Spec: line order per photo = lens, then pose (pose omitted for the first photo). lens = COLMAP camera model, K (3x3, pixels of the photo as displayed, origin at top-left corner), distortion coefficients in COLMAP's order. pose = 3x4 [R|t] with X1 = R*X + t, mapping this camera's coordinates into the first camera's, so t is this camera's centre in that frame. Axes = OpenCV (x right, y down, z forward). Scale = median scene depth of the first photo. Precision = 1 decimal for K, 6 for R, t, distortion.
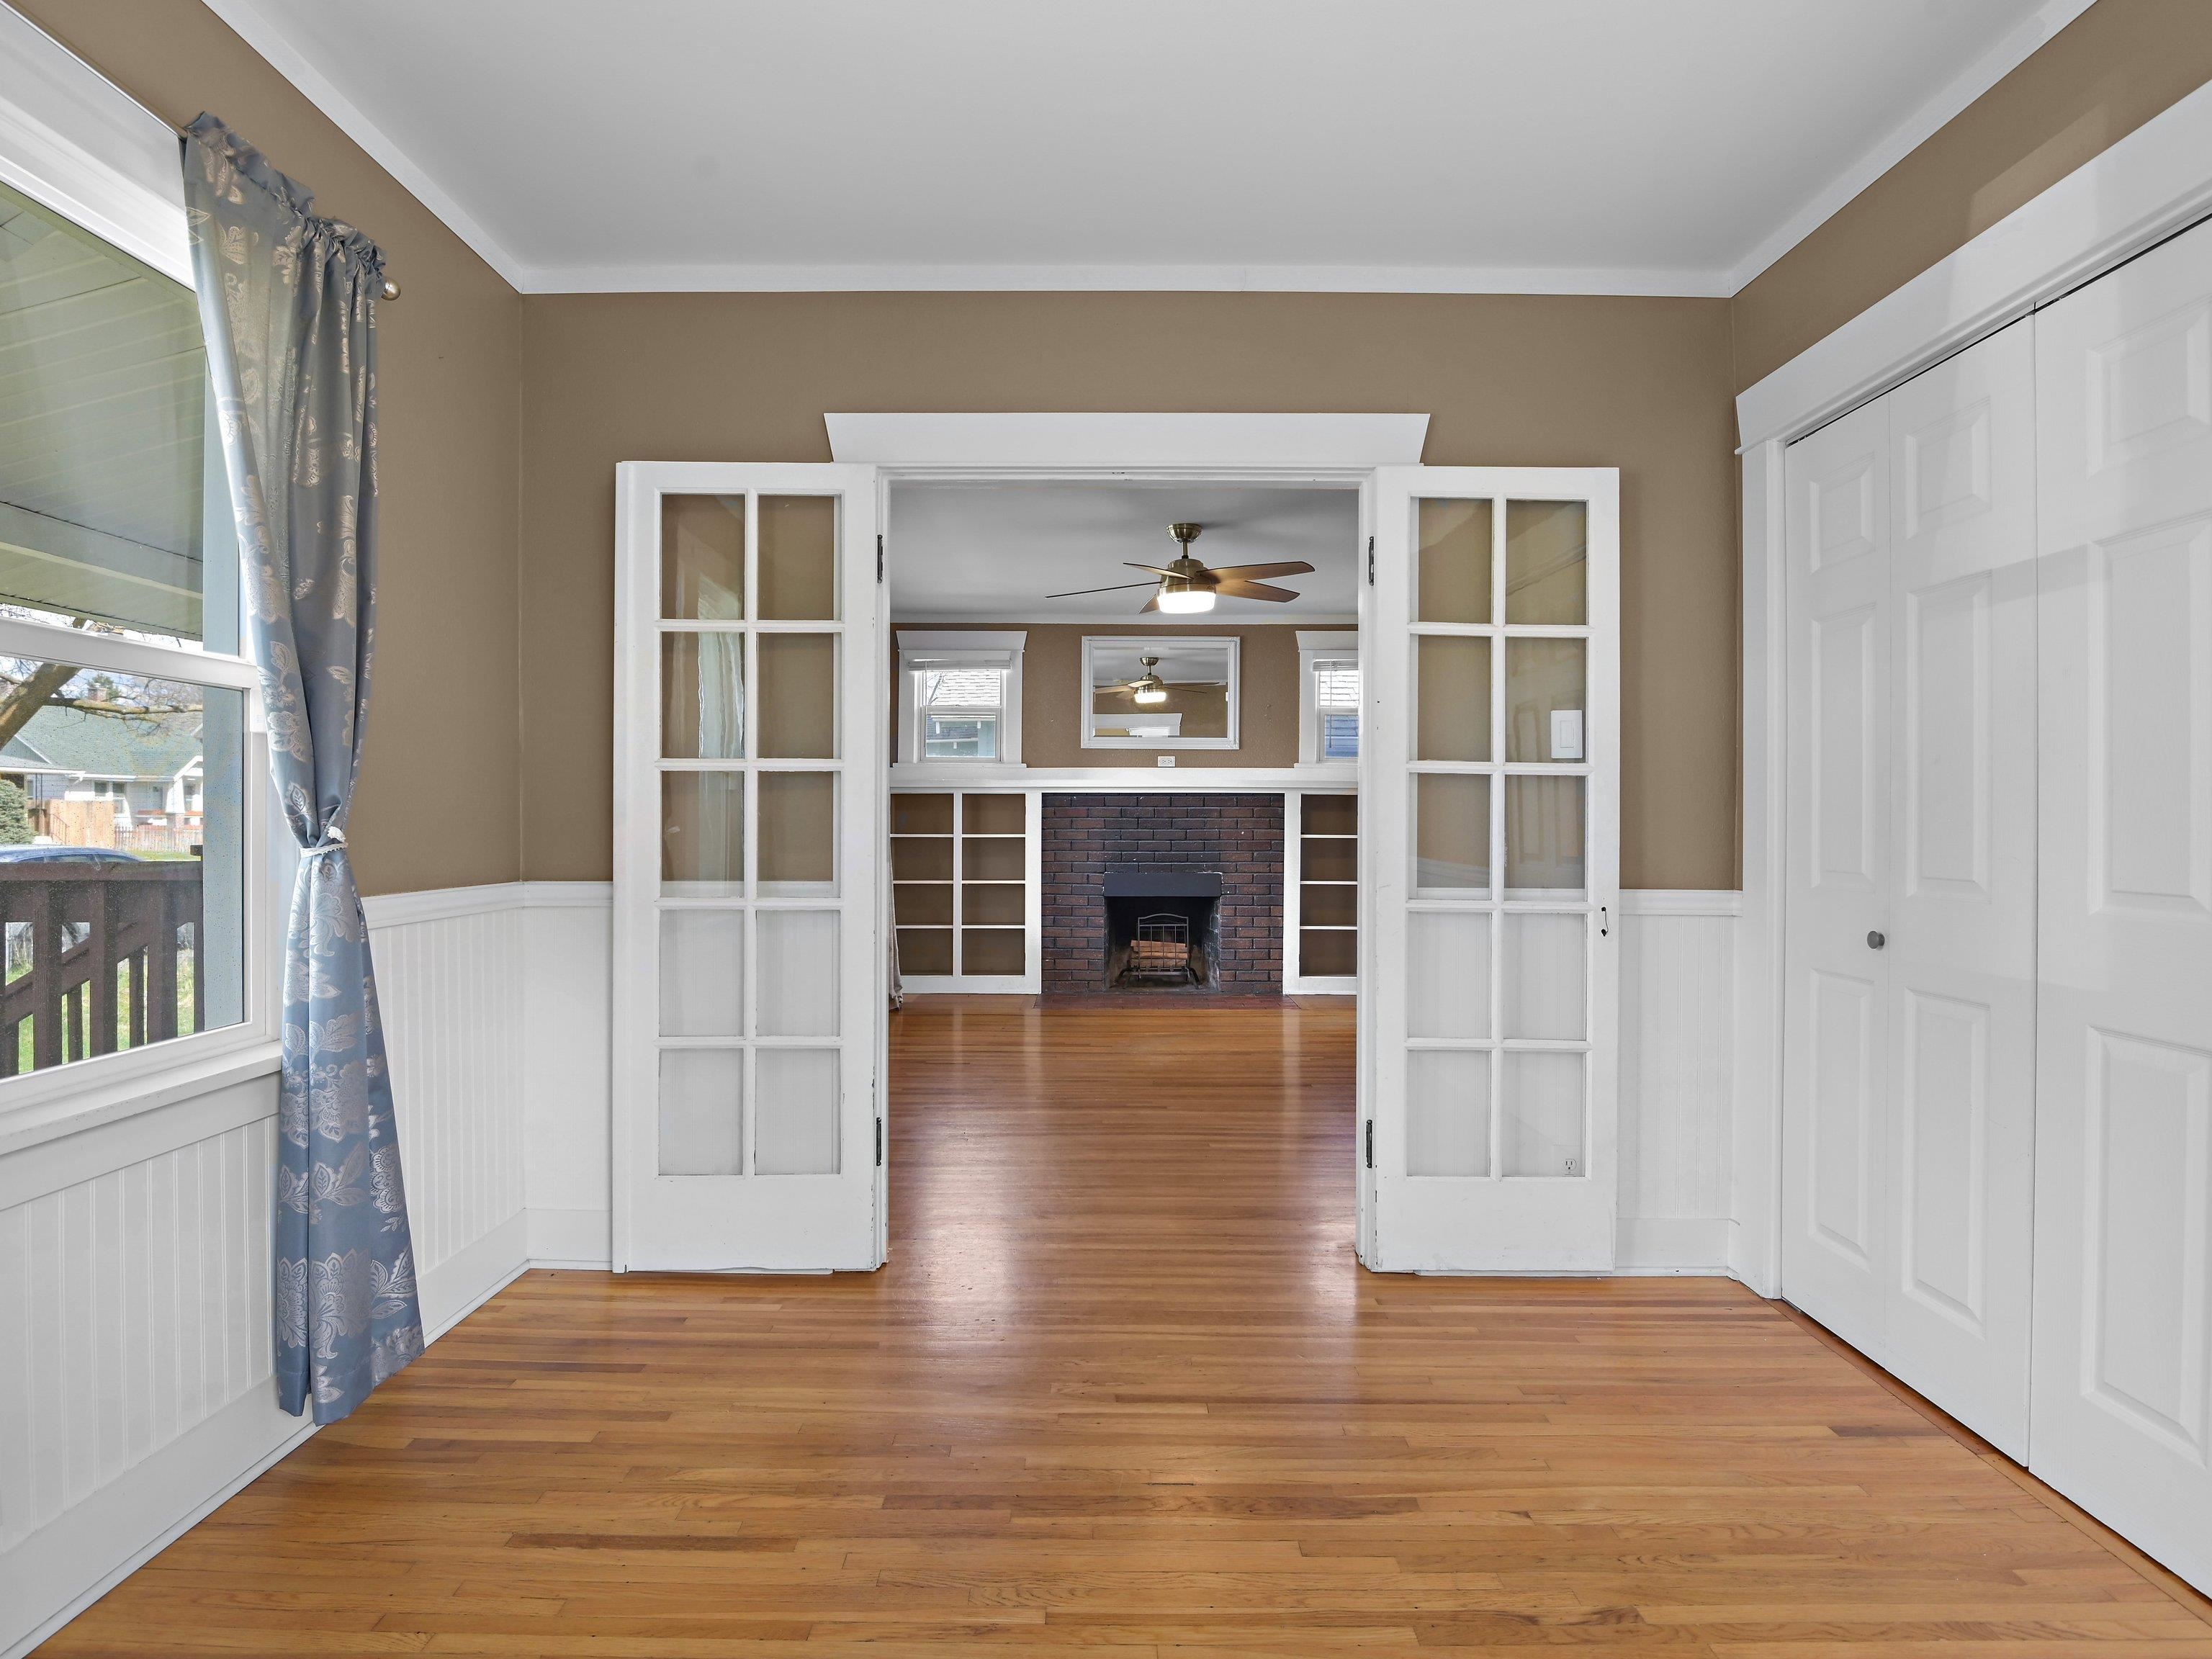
lens RADIAL K [[1146.0, 0, 1104.8], [0, 1146.0, 821.1], [0, 0, 1]] dist [-0.005099, -0.009326]
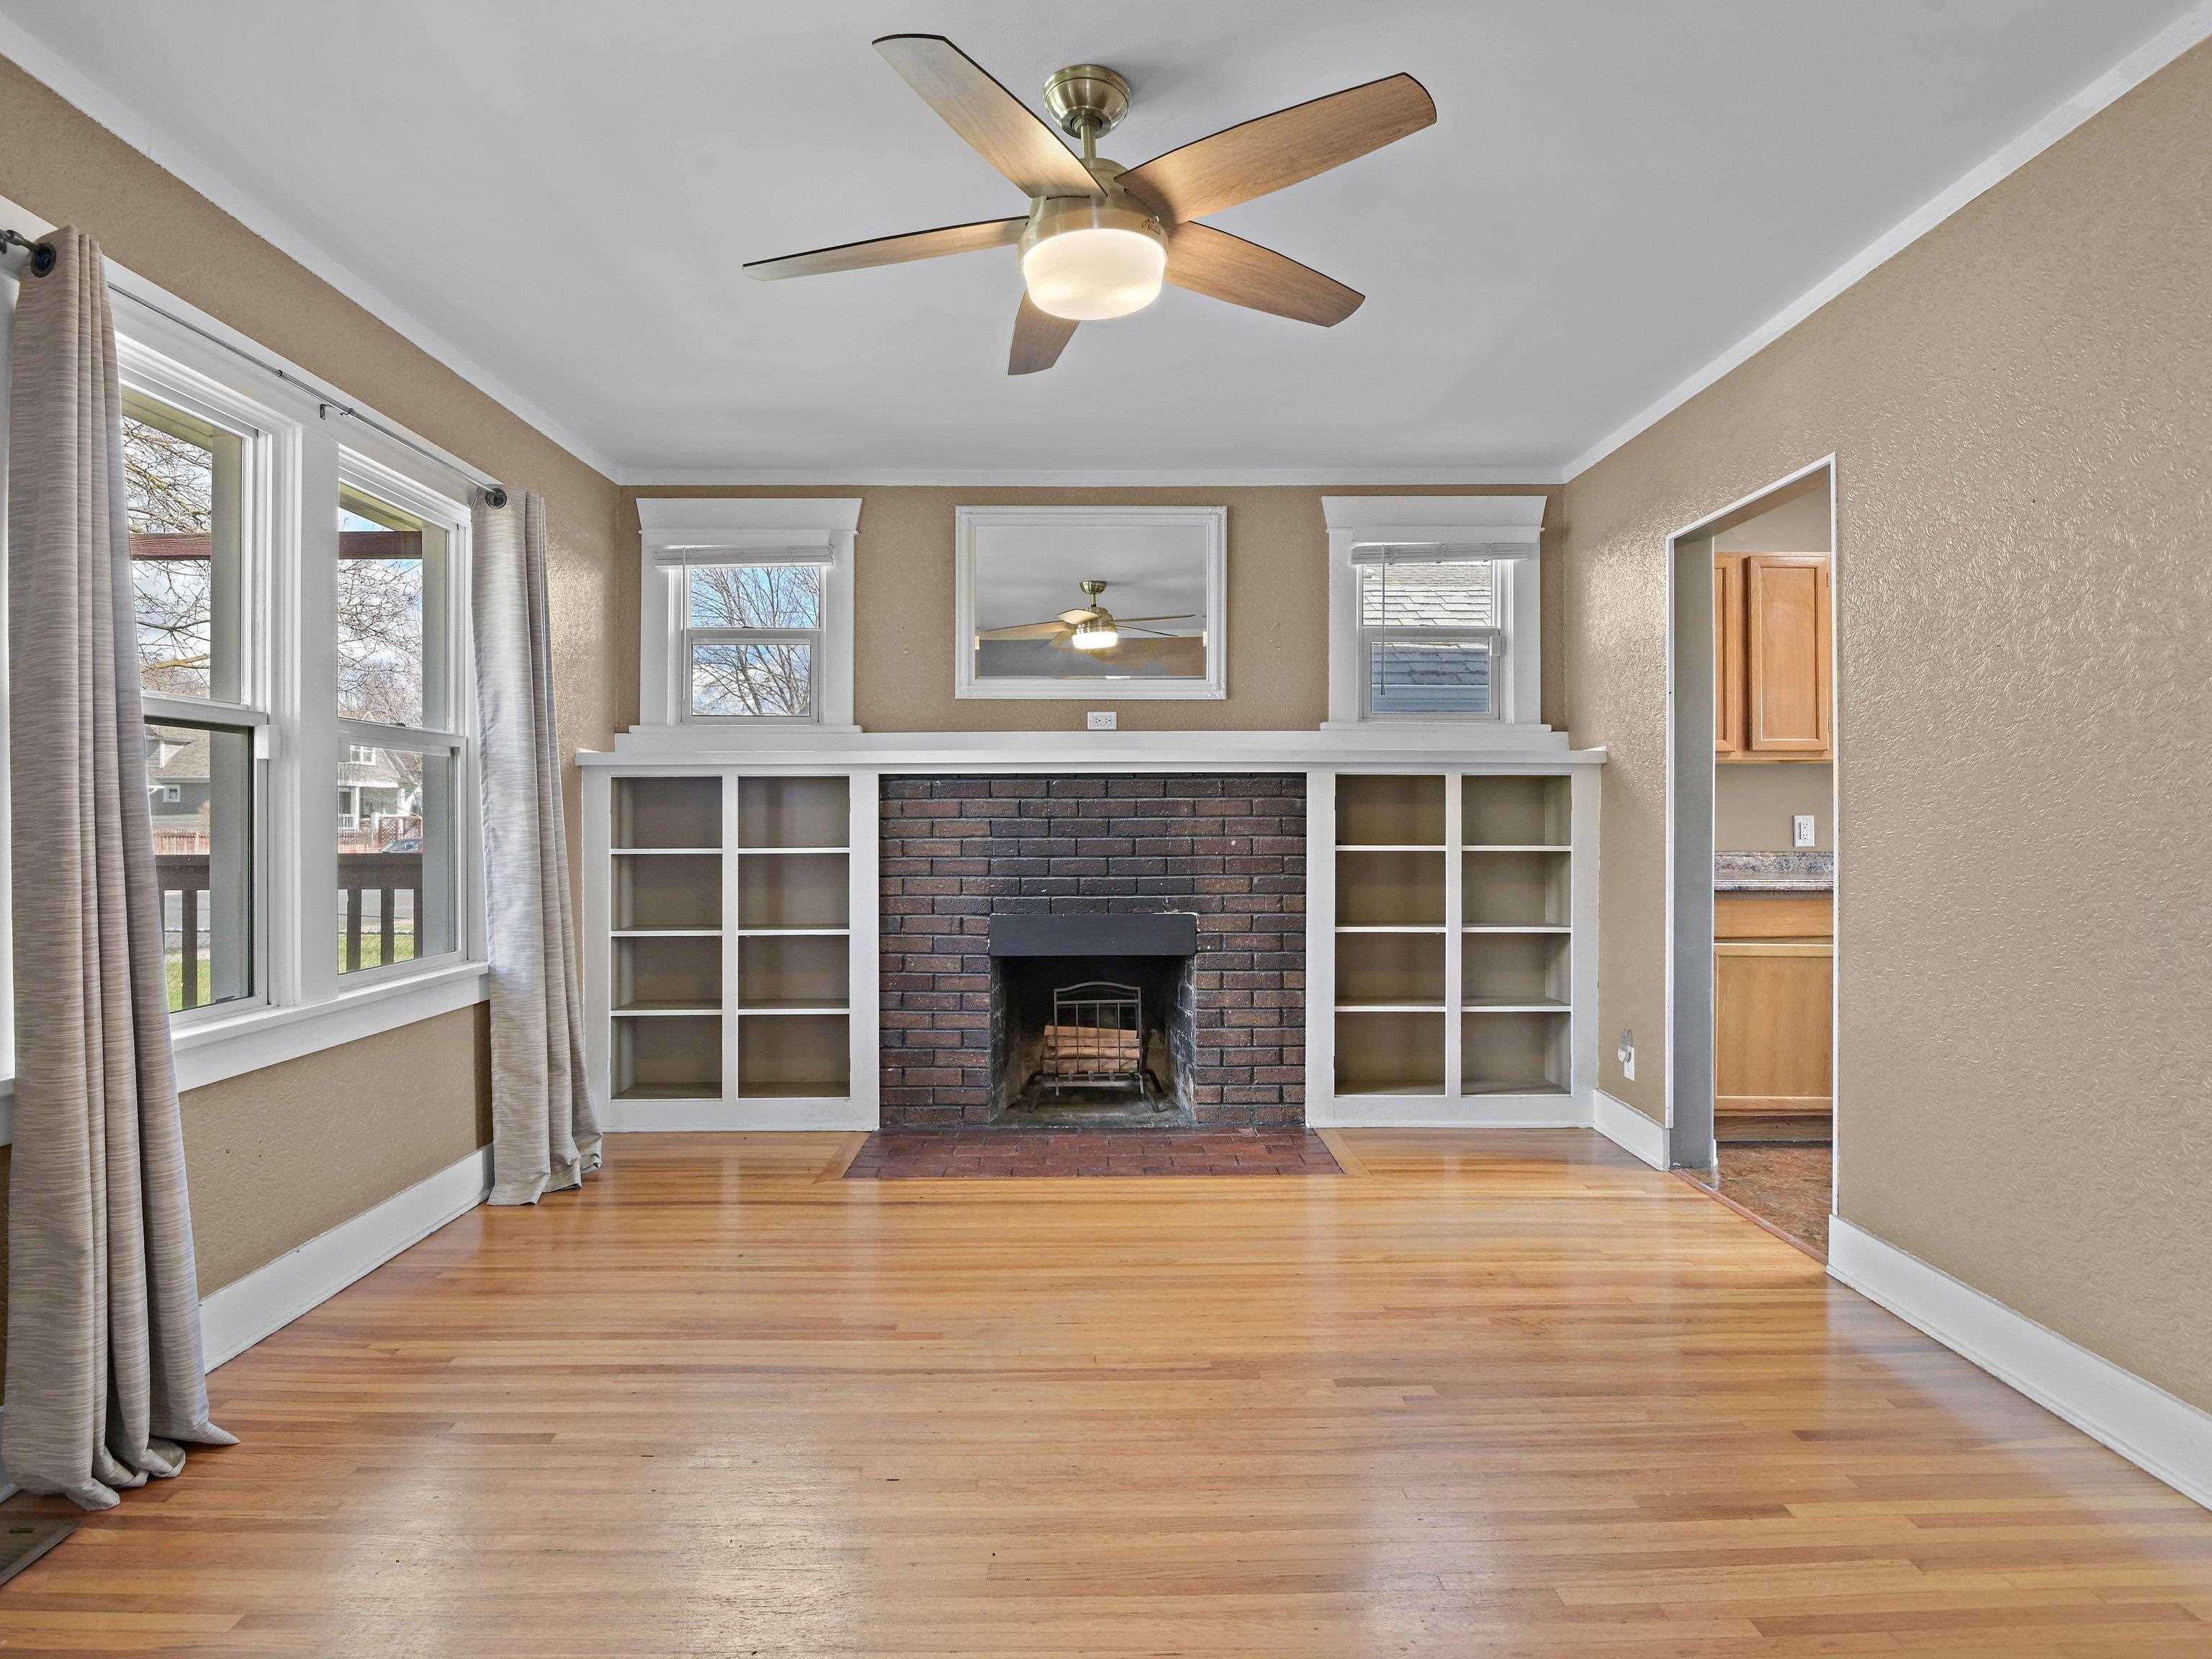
lens RADIAL K [[1146.0, 0, 1101.6], [0, 1146.0, 824.1], [0, 0, 1]] dist [-0.005099, -0.009326]
pose [[0.999953, -0.005376, 0.008054, 0.132390], [0.005400, 0.999981, -0.002965, 0.006195], [-0.008038, 0.003008, 0.999963, 1.133029]]
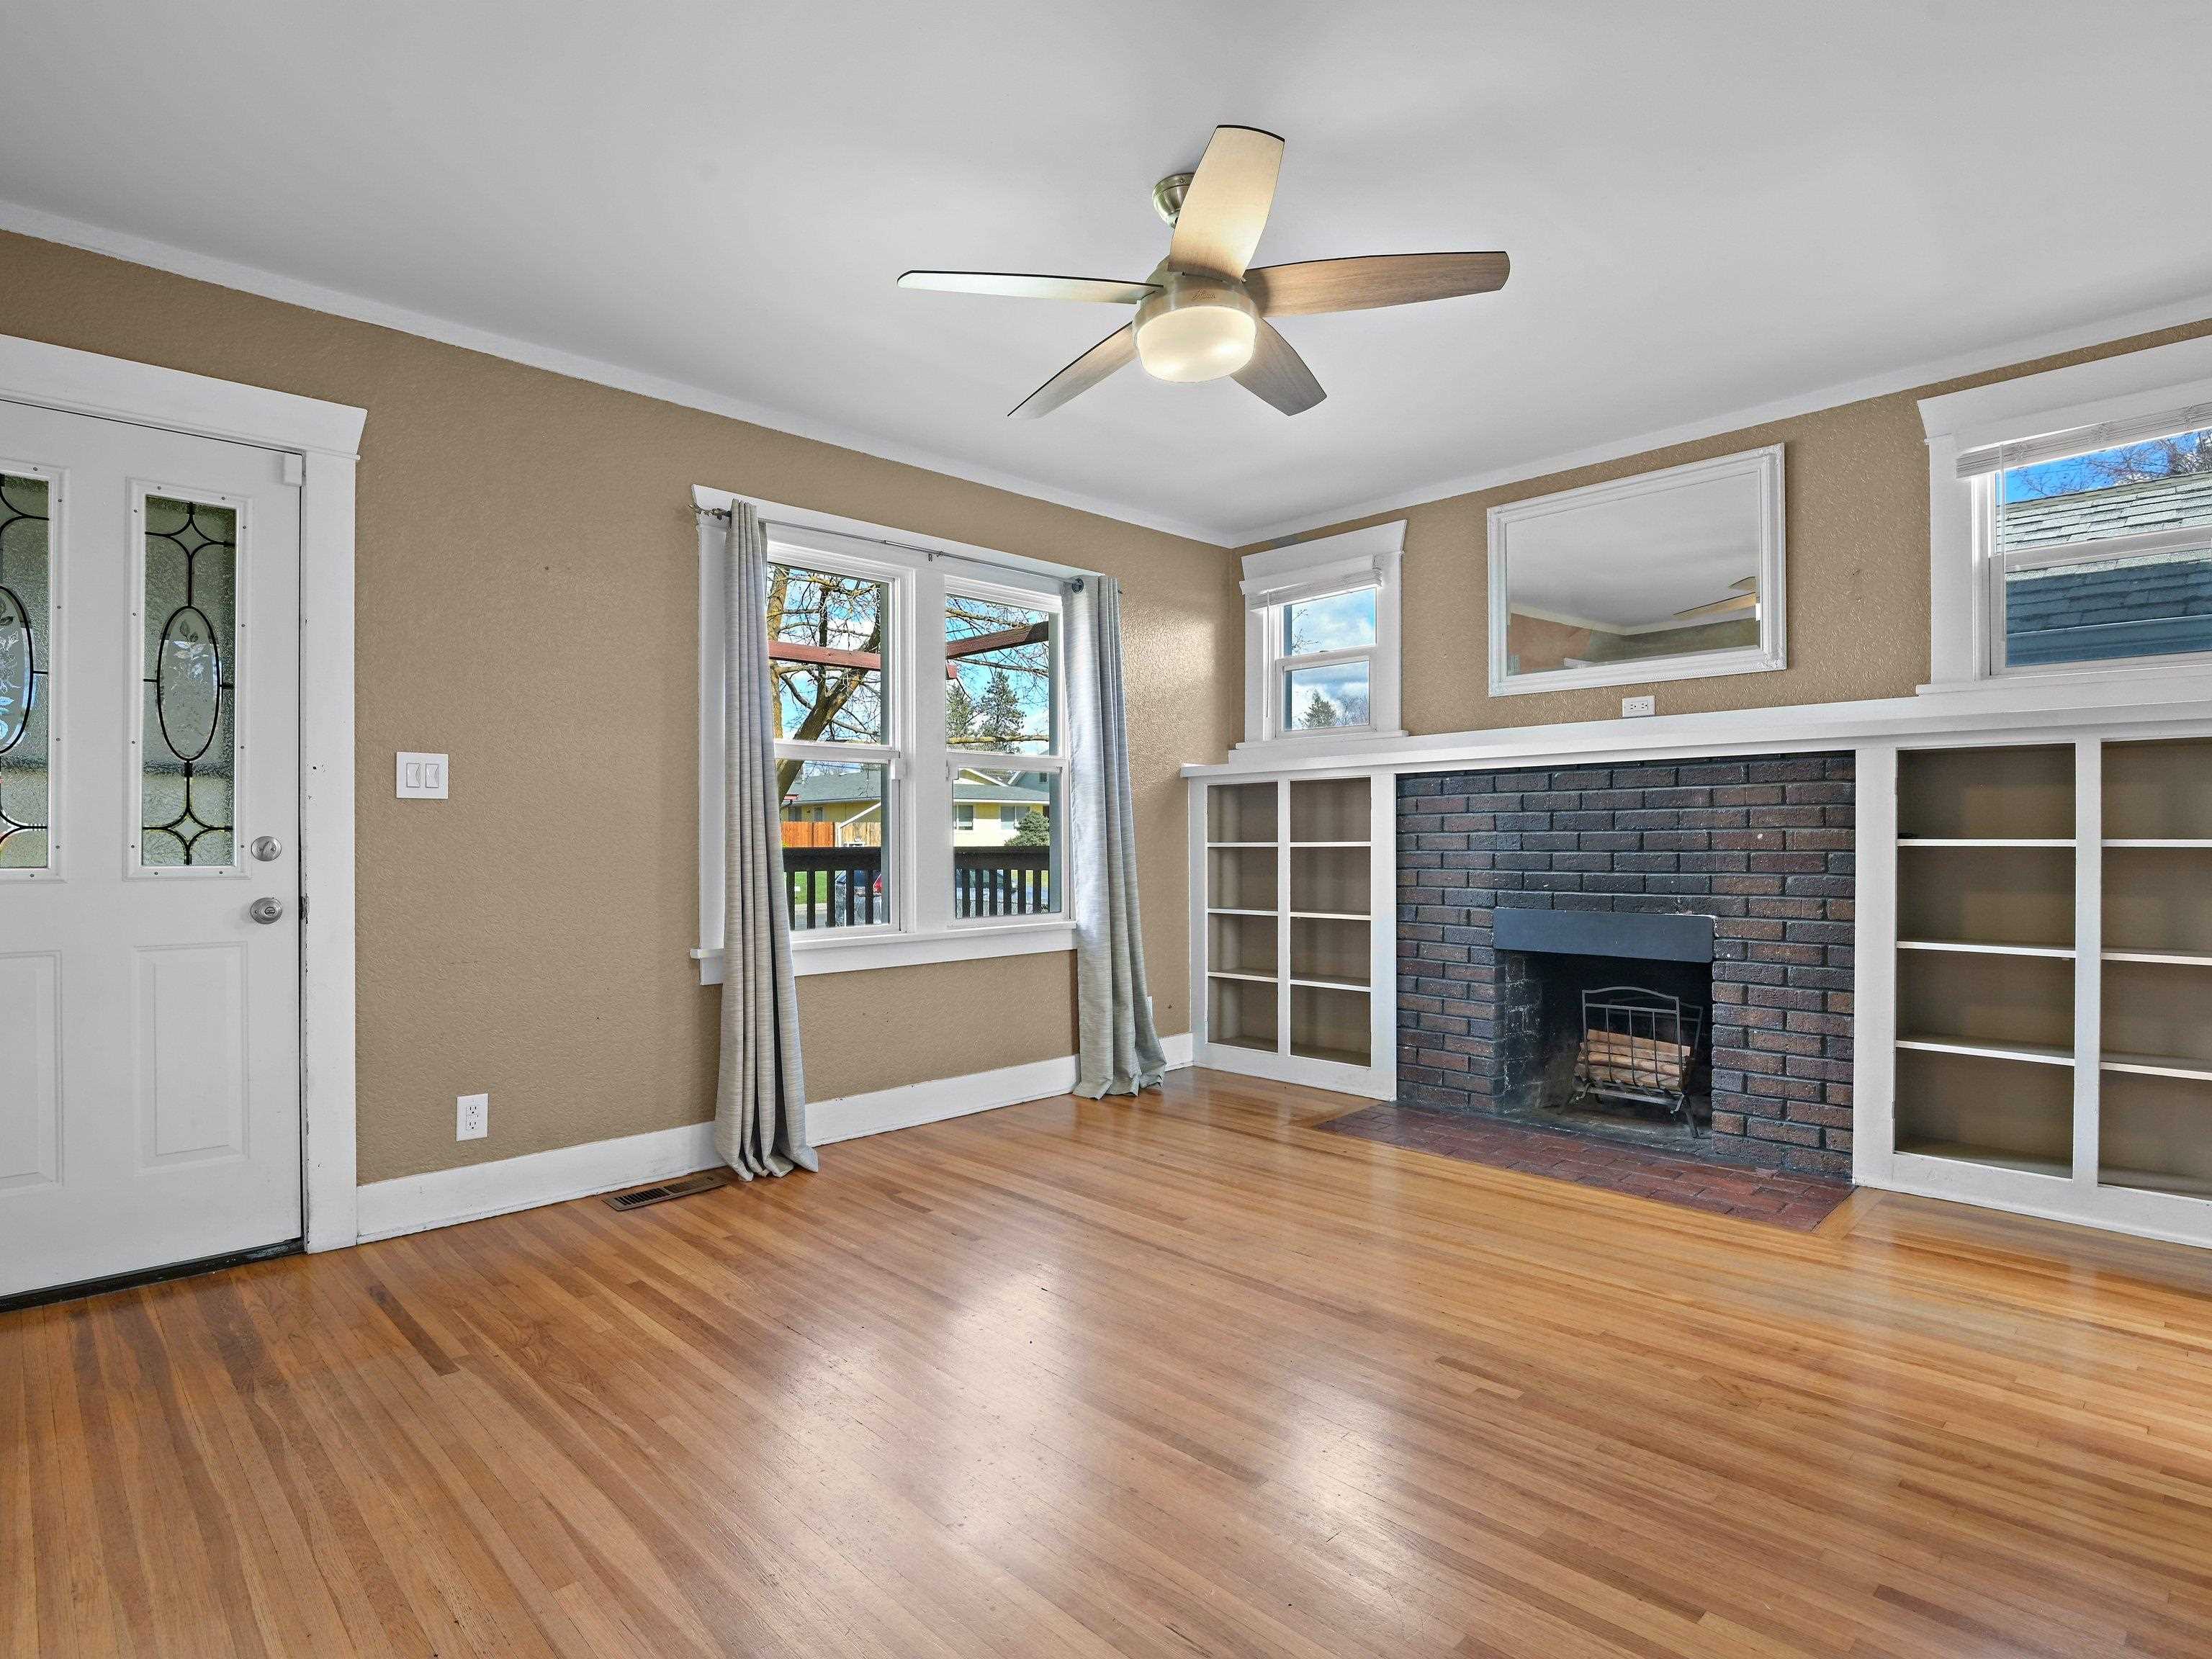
lens RADIAL K [[1146.0, 0, 1110.0], [0, 1146.0, 840.8], [0, 0, 1]] dist [-0.005099, -0.009326]
pose [[0.697686, -0.005865, -0.716379, 0.727492], [0.002768, 0.999981, -0.005490, 0.037319], [0.716398, 0.001847, 0.697689, 1.209518]]
